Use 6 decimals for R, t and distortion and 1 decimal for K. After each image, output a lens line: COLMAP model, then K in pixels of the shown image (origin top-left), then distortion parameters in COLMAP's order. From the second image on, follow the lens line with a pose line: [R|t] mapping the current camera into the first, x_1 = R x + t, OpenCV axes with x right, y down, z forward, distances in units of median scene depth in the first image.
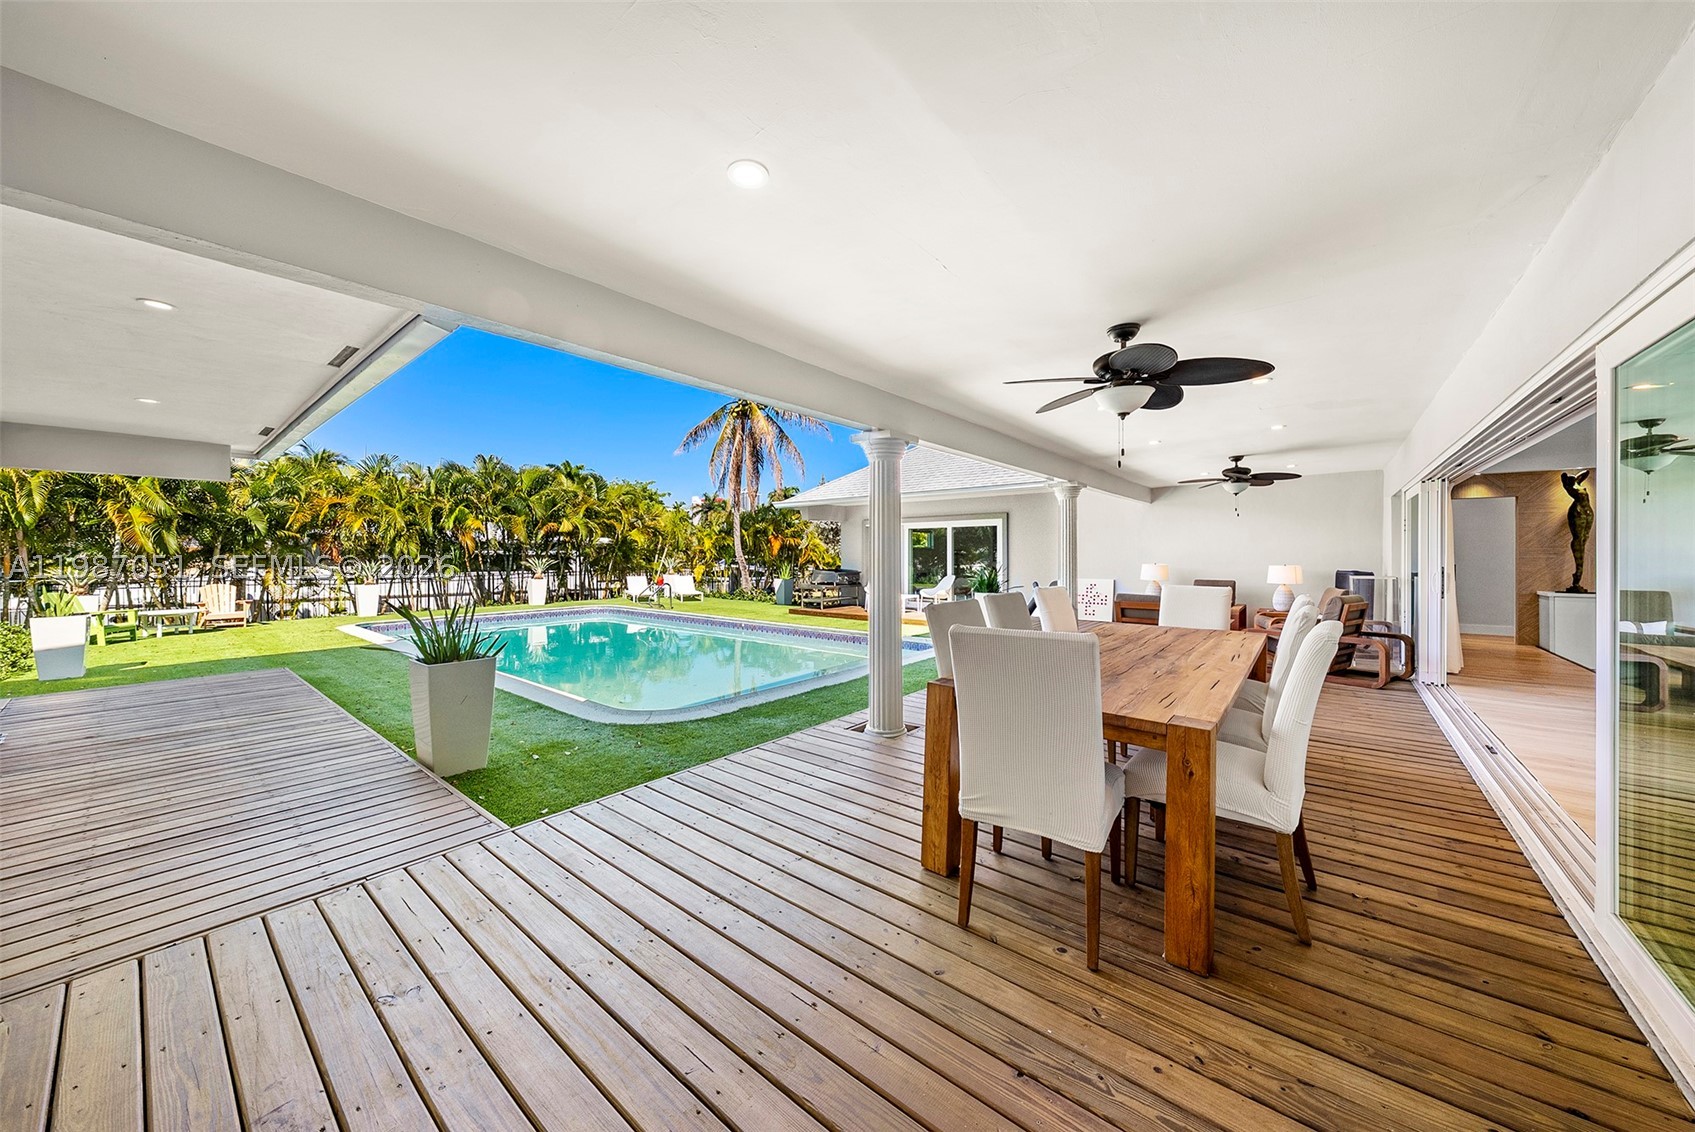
lens RADIAL K [[585.5, 0, 847.5], [0, 585.5, 566.0], [0, 0, 1]] dist [-0.000245, -0.000035]
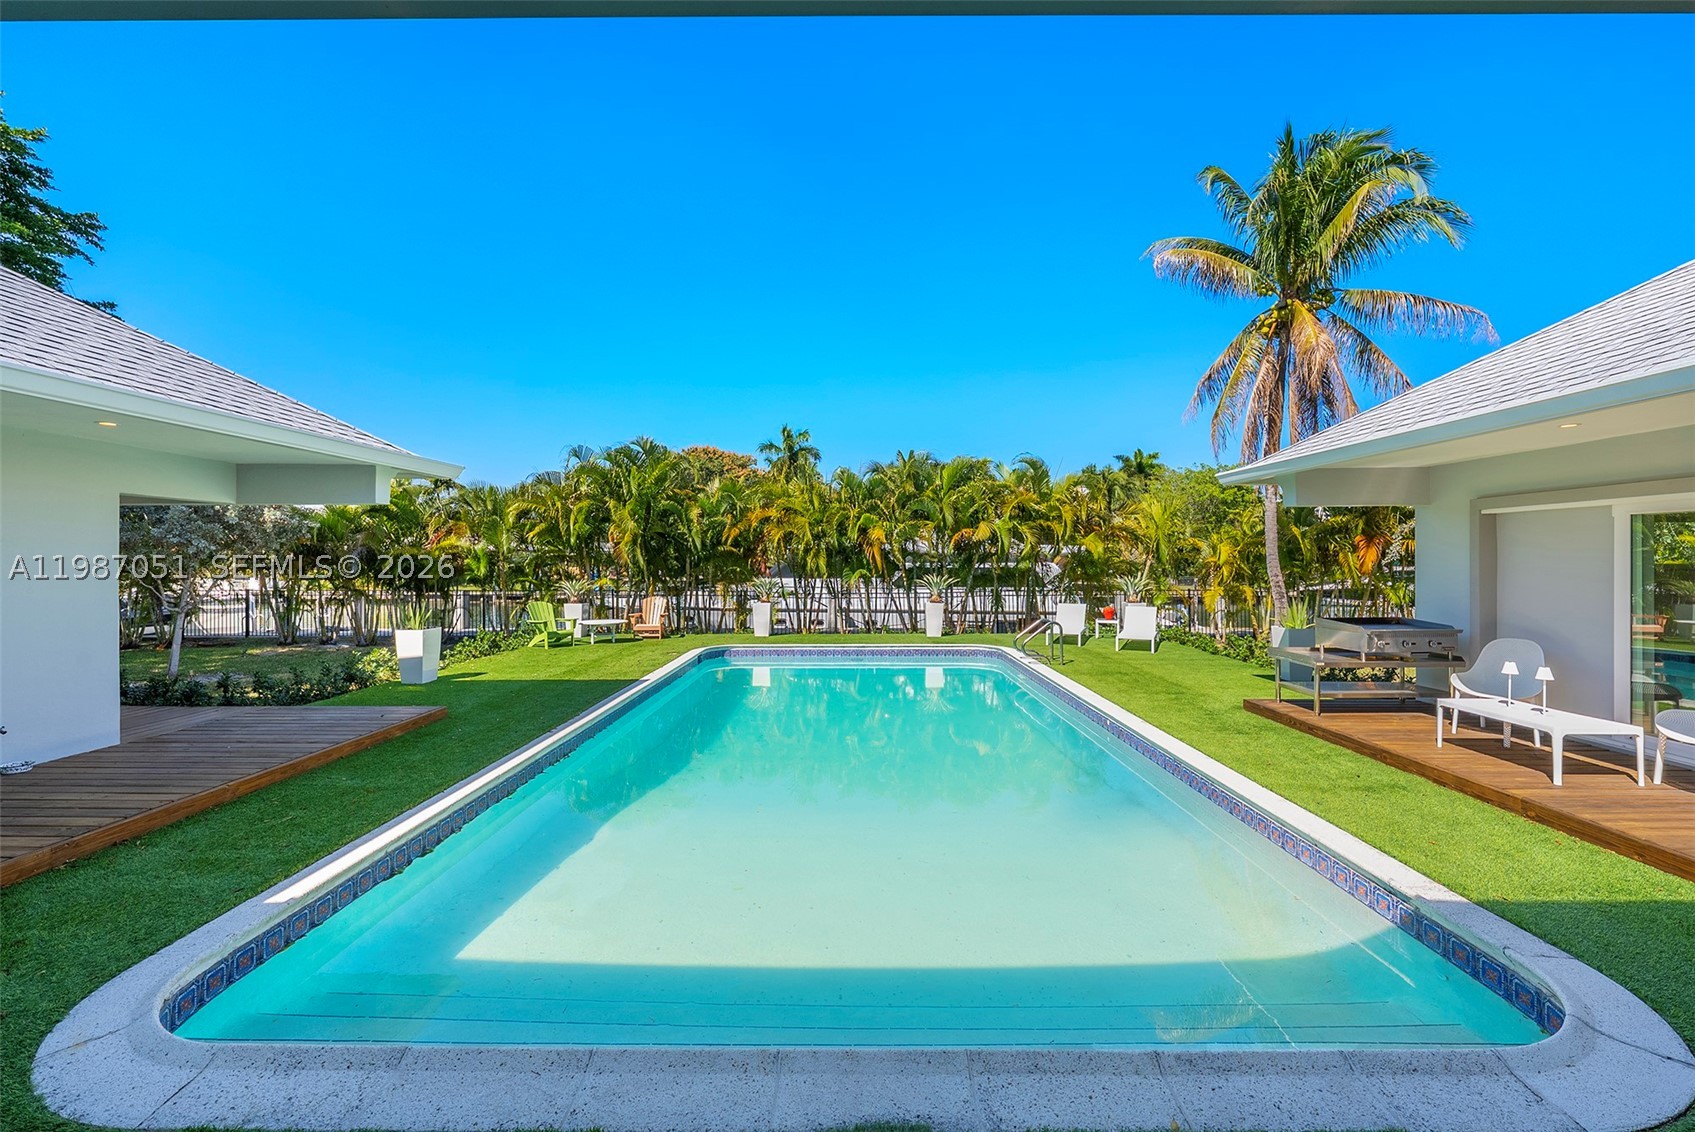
lens RADIAL K [[688.9, 0, 847.5], [0, 688.9, 566.0], [0, 0, 1]] dist [-0.000498, -0.000035]
pose [[0.627766, 0.010377, -0.778333, 0.105215], [-0.019285, 0.999812, -0.002224, -0.021887], [0.778164, 0.016407, 0.627847, 0.339262]]
